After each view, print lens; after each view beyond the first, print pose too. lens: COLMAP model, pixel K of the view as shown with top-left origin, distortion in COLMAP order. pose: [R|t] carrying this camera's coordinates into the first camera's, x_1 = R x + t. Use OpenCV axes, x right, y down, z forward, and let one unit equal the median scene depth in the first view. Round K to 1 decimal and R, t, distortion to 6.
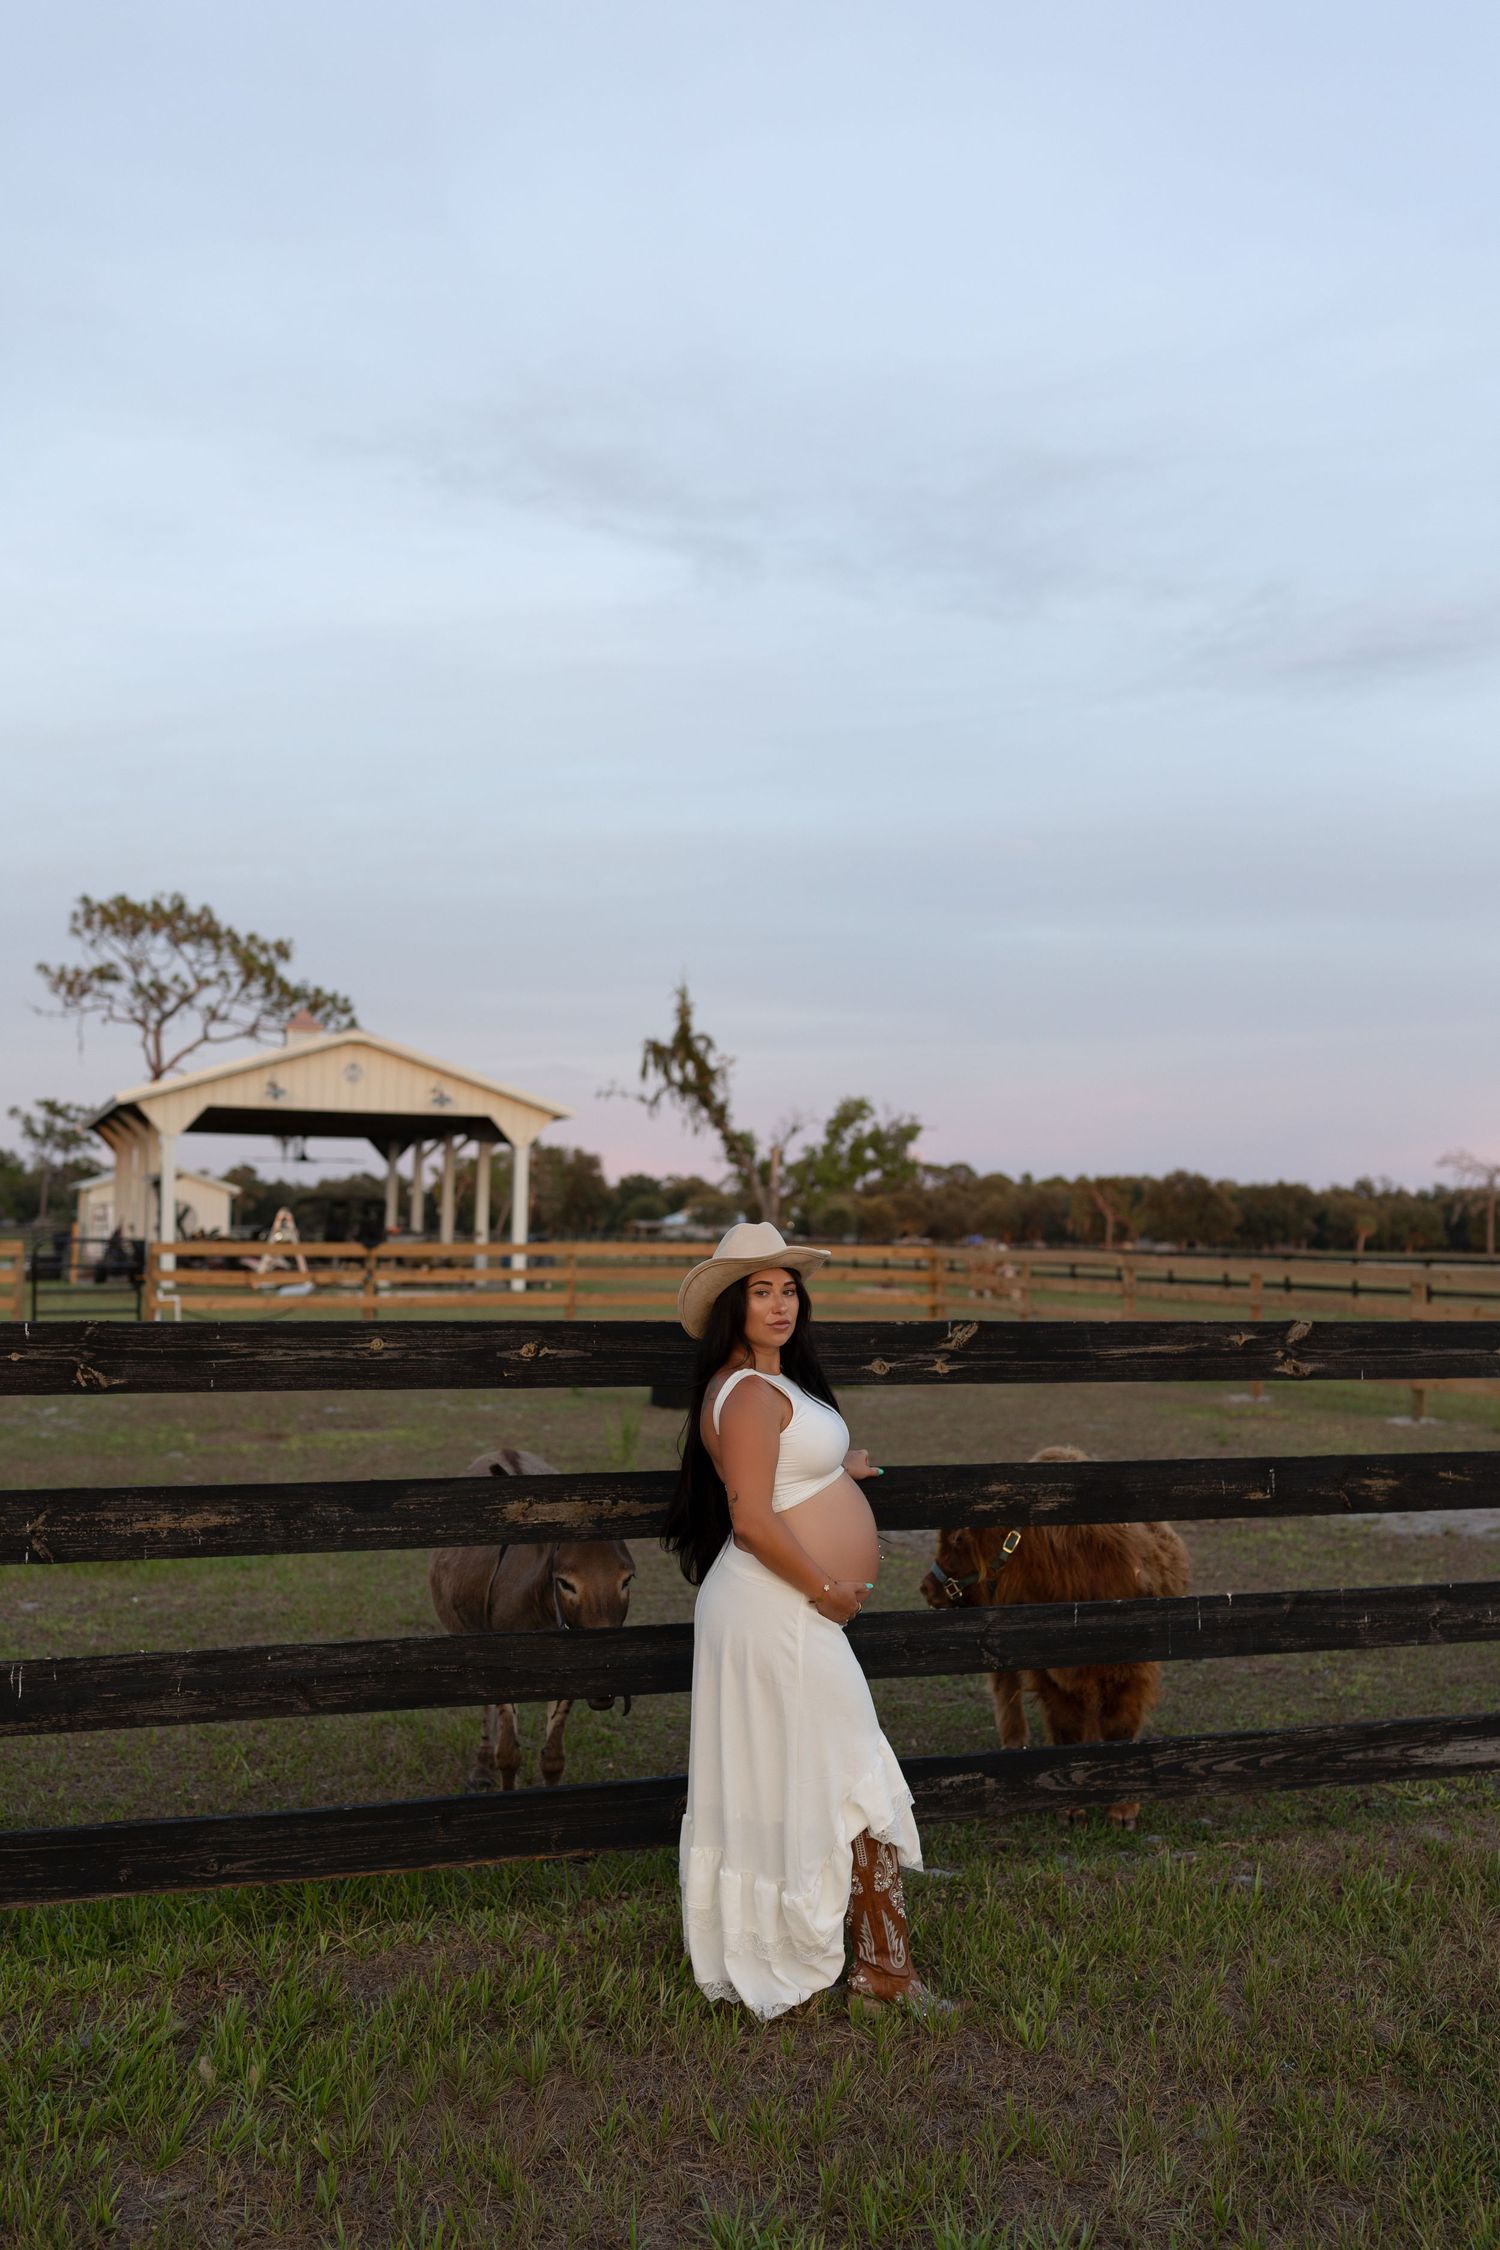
lens RADIAL K [[2199.4, 0, 756.5], [0, 2199.4, 1107.9], [0, 0, 1]] dist [0.009259, 0.000000]
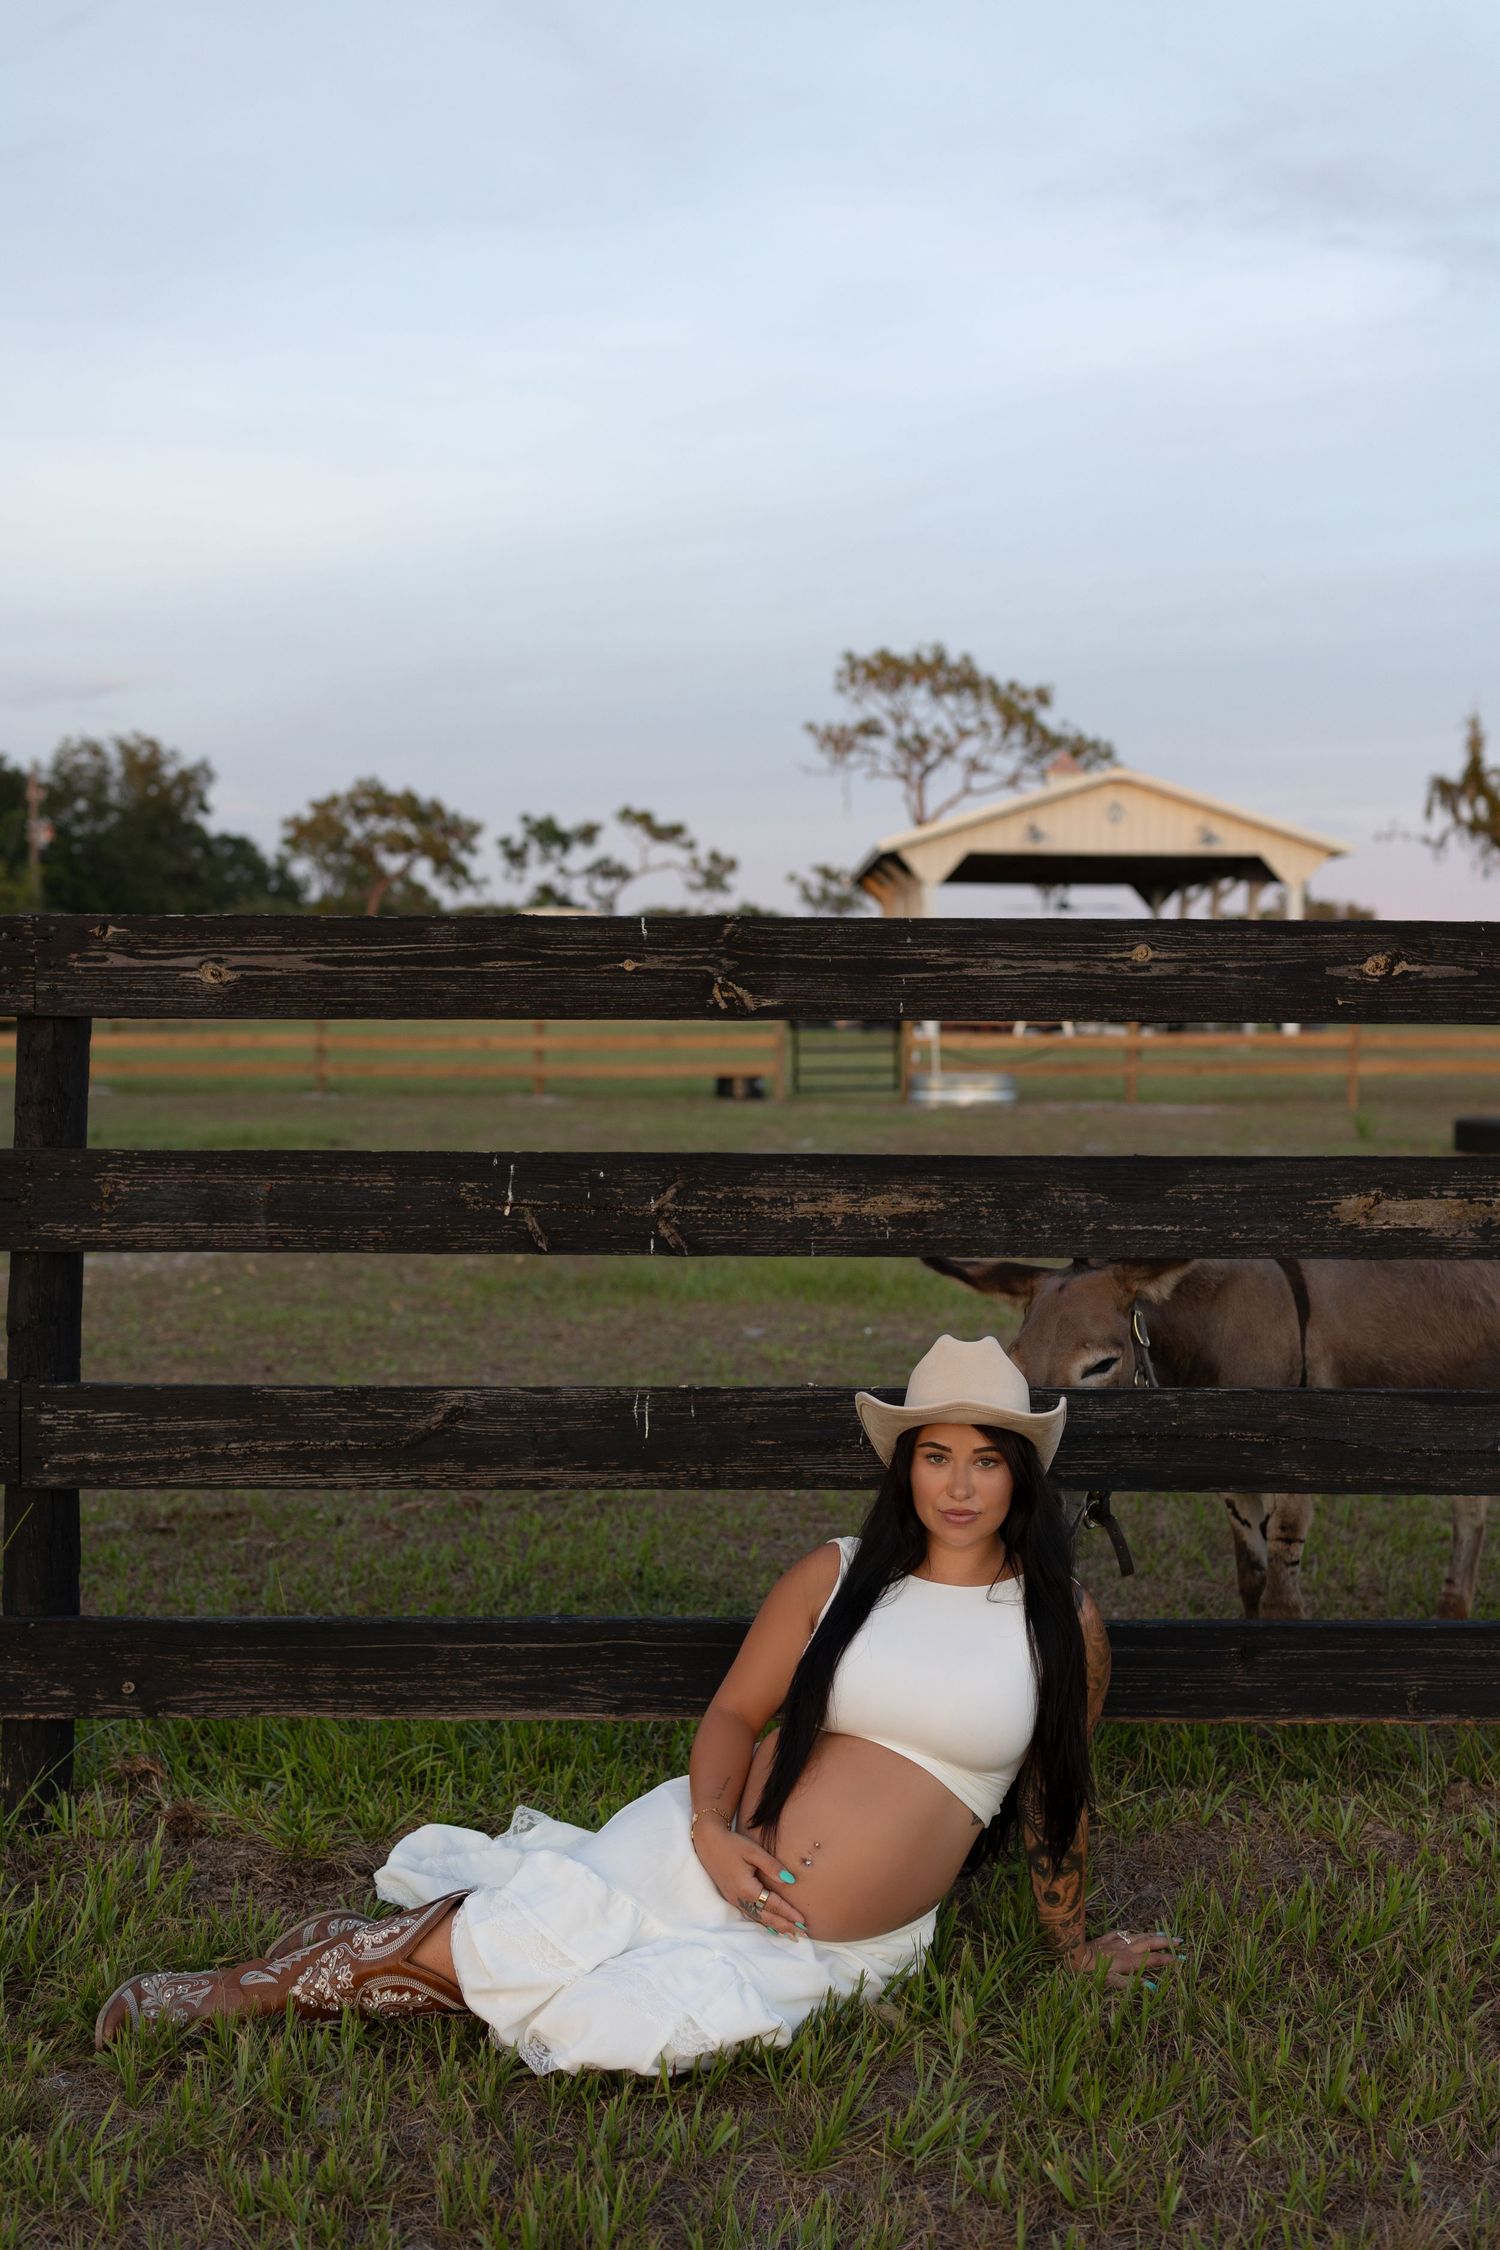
lens RADIAL K [[2199.4, 0, 737.0], [0, 2199.4, 1118.1], [0, 0, 1]] dist [0.009259, 0.000000]
pose [[0.938781, 0.015364, -0.344172, -0.041231], [0.023449, 0.993839, 0.108326, 0.058576], [0.343716, -0.109765, 0.932637, 0.236827]]
